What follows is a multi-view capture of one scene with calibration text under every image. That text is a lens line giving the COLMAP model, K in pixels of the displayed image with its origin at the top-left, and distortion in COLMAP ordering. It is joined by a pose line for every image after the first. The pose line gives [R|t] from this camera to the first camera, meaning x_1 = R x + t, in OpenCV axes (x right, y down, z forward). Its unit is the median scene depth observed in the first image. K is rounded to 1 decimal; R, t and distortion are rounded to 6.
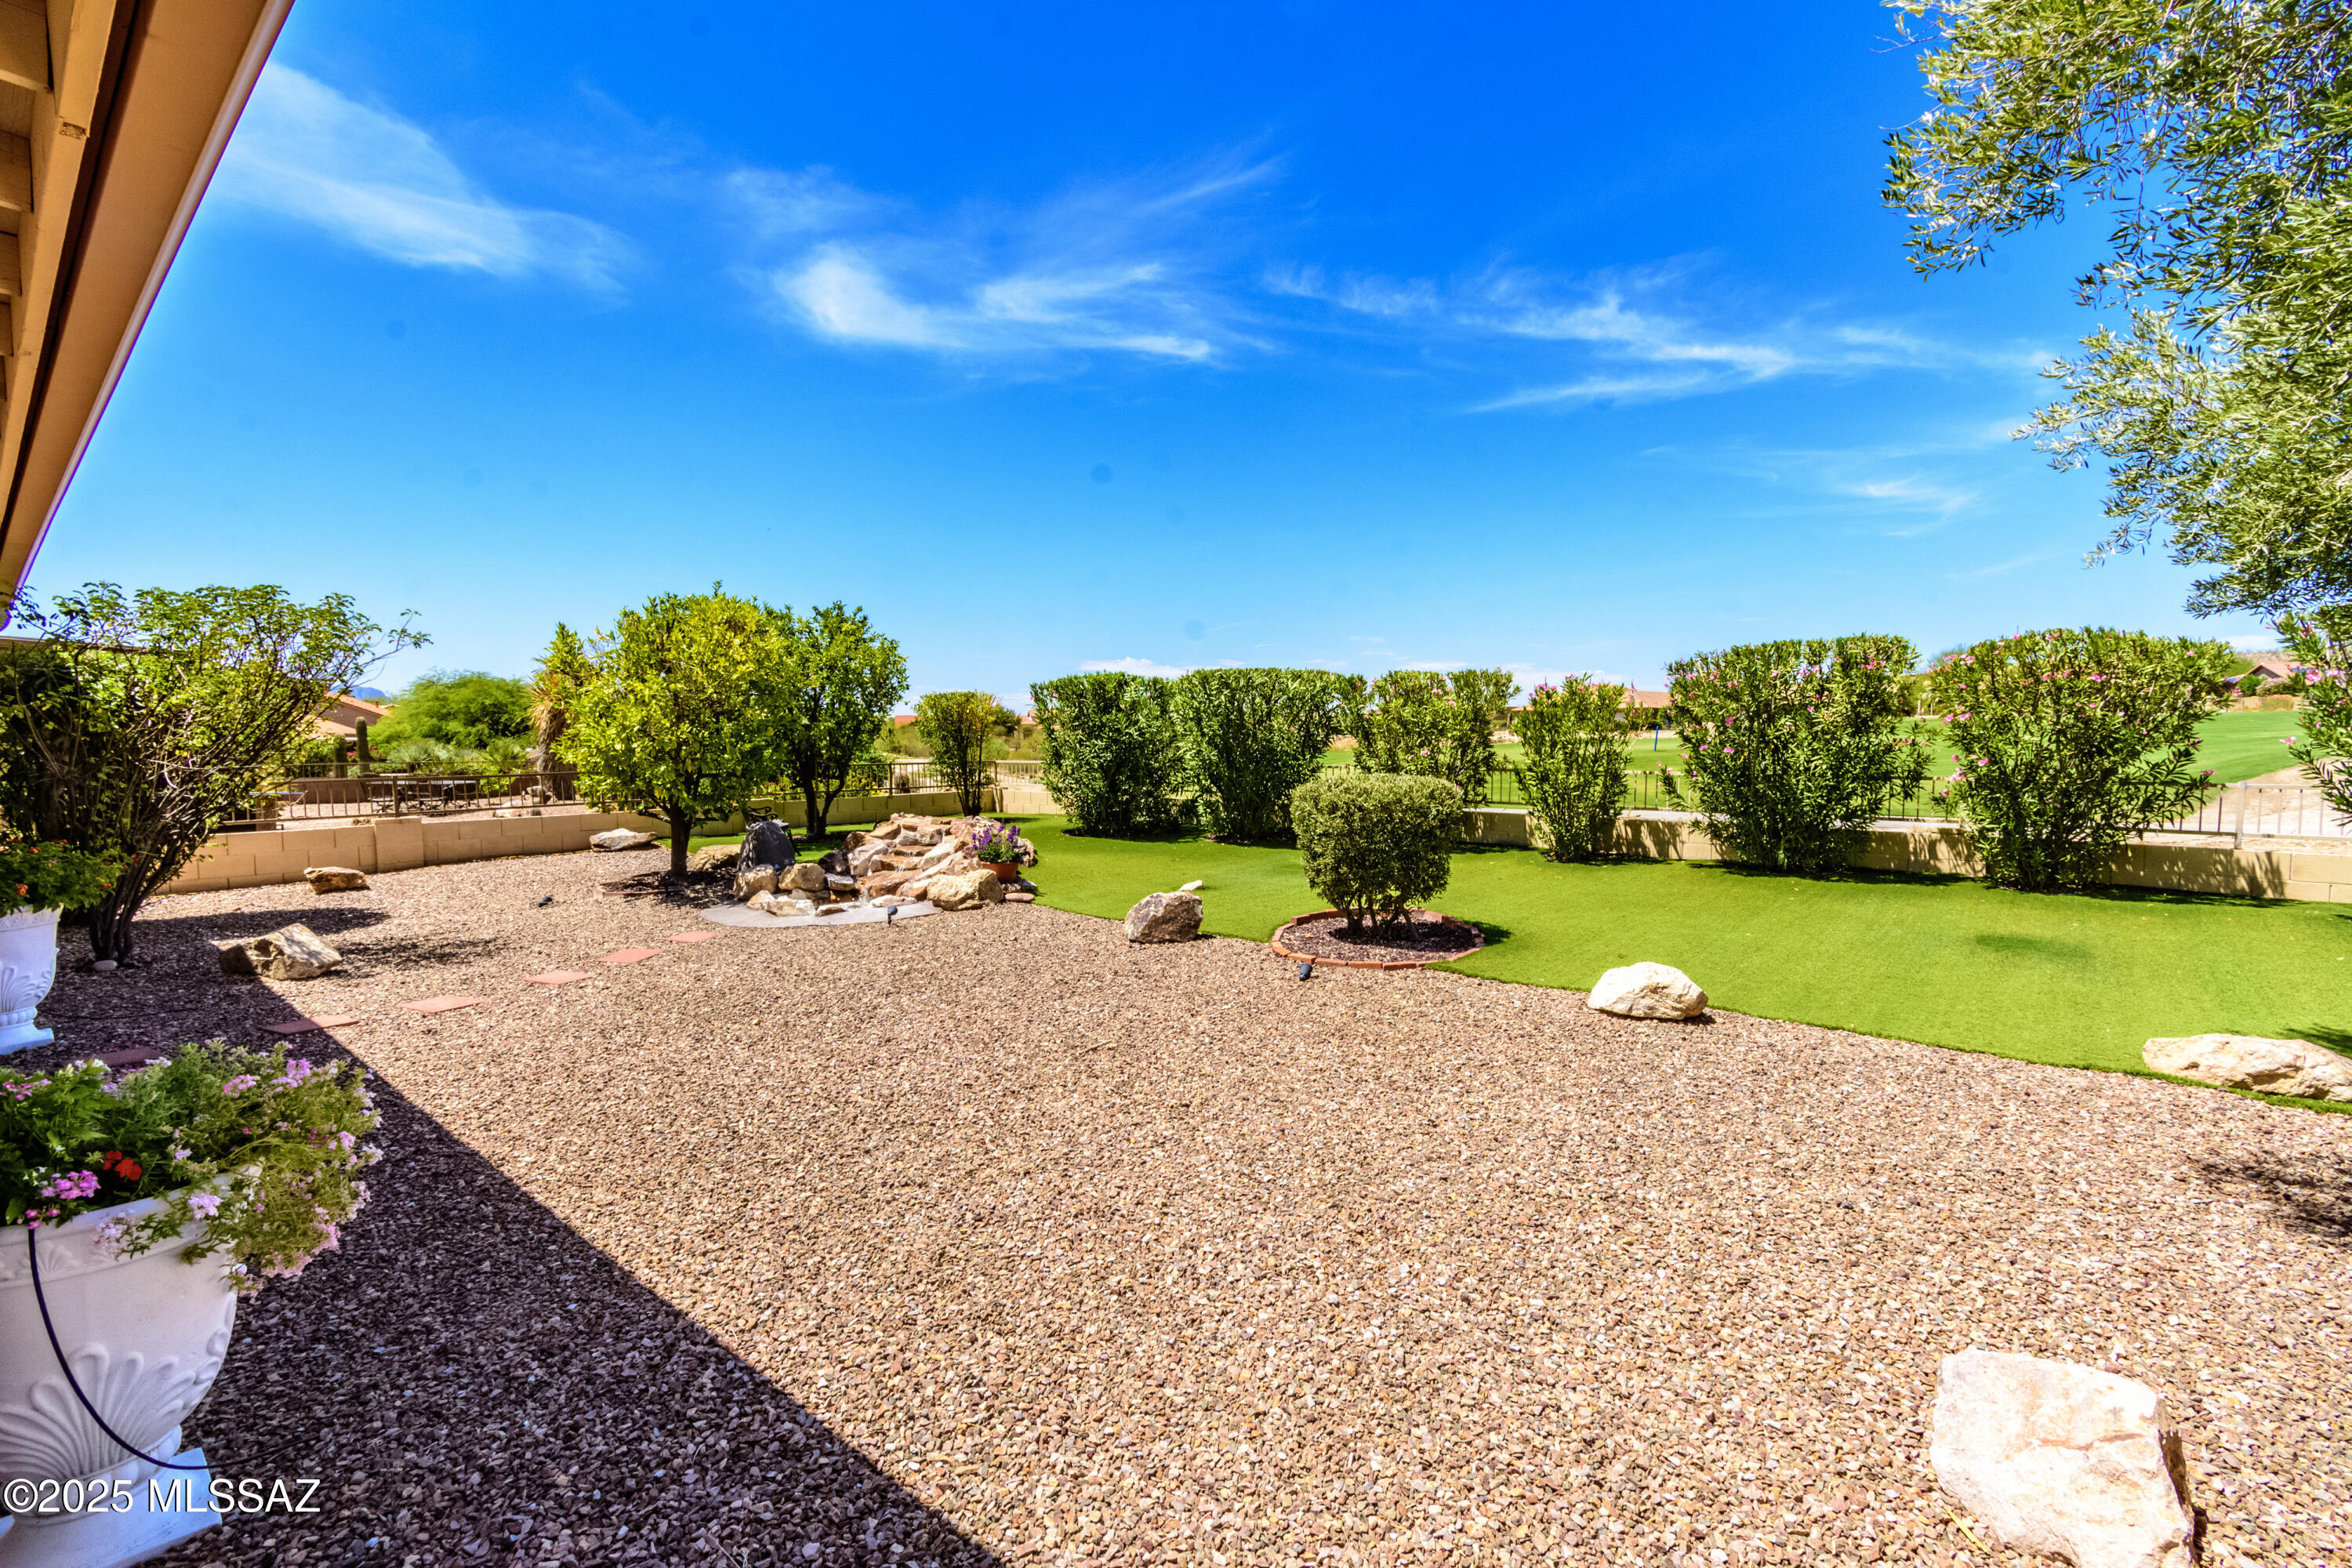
lens RADIAL K [[1048.8, 0, 1176.0], [0, 1048.8, 784.0], [0, 0, 1]] dist [0.002314, -0.000421]
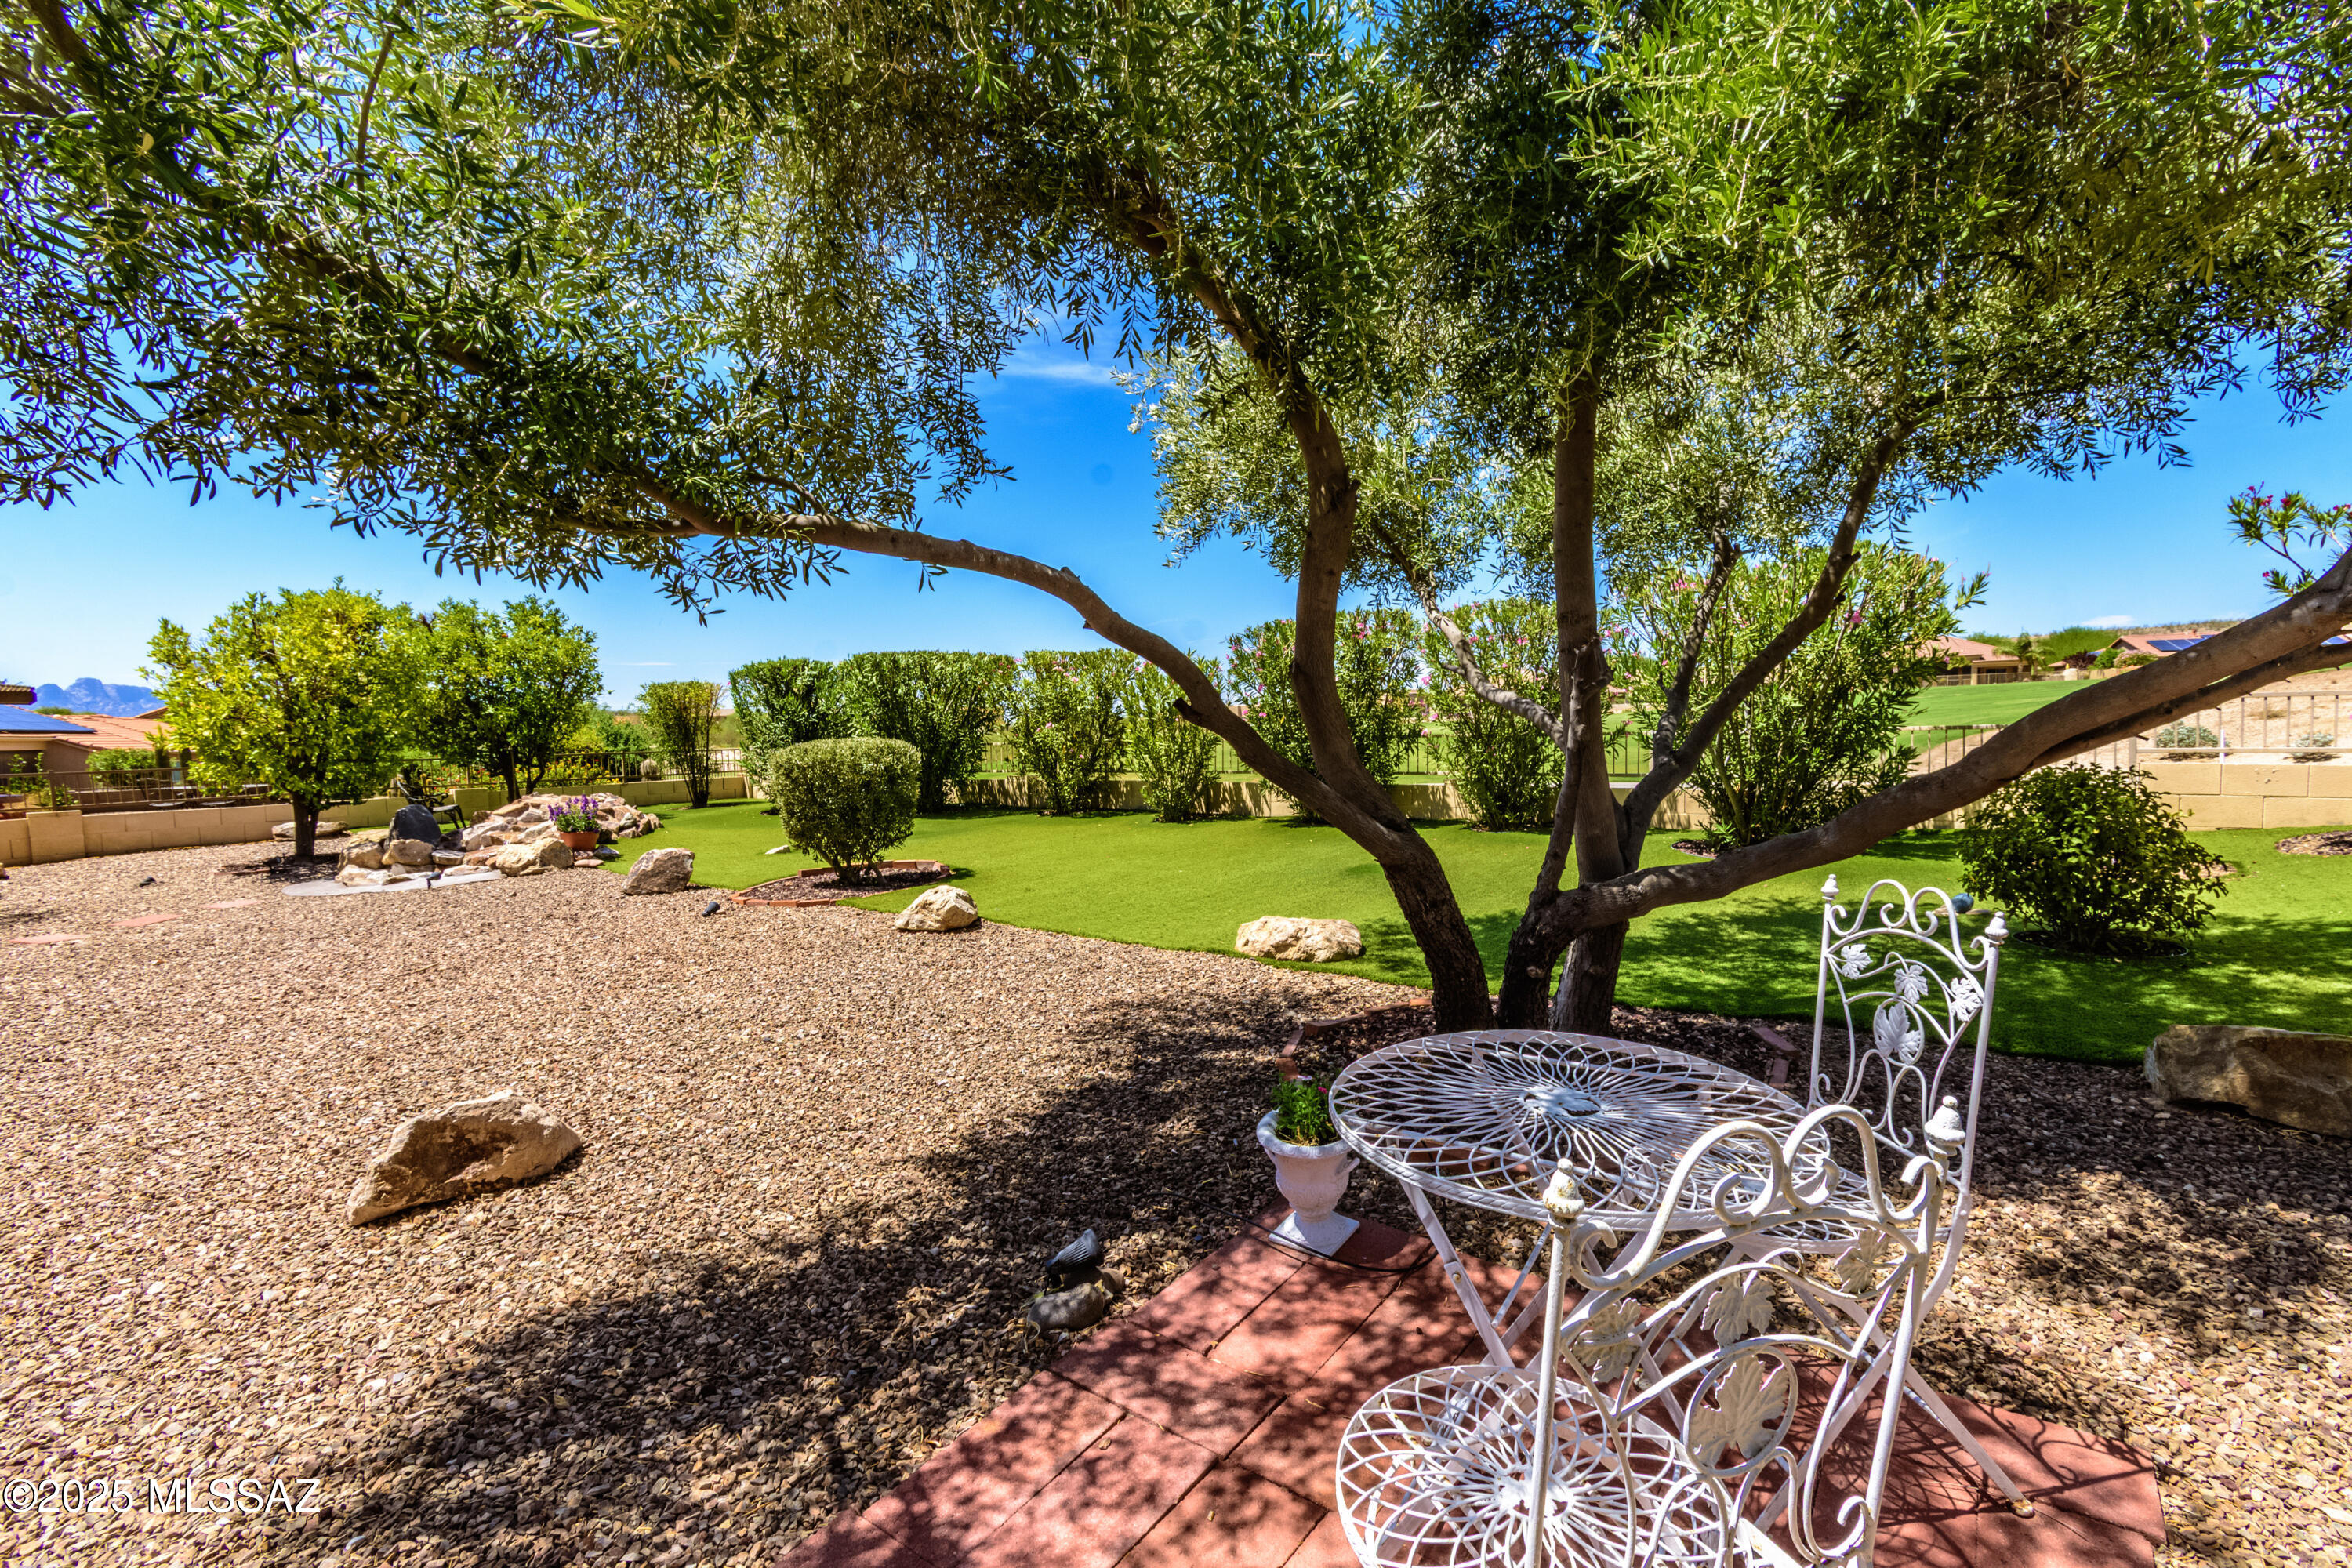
lens RADIAL K [[1051.7, 0, 1176.0], [0, 1051.7, 784.0], [0, 0, 1]] dist [-0.002915, -0.000603]
pose [[0.998127, -0.025966, 0.055399, 0.352718], [0.025575, 0.999643, 0.007760, 0.029533], [-0.055581, -0.006328, 0.998434, -0.103277]]
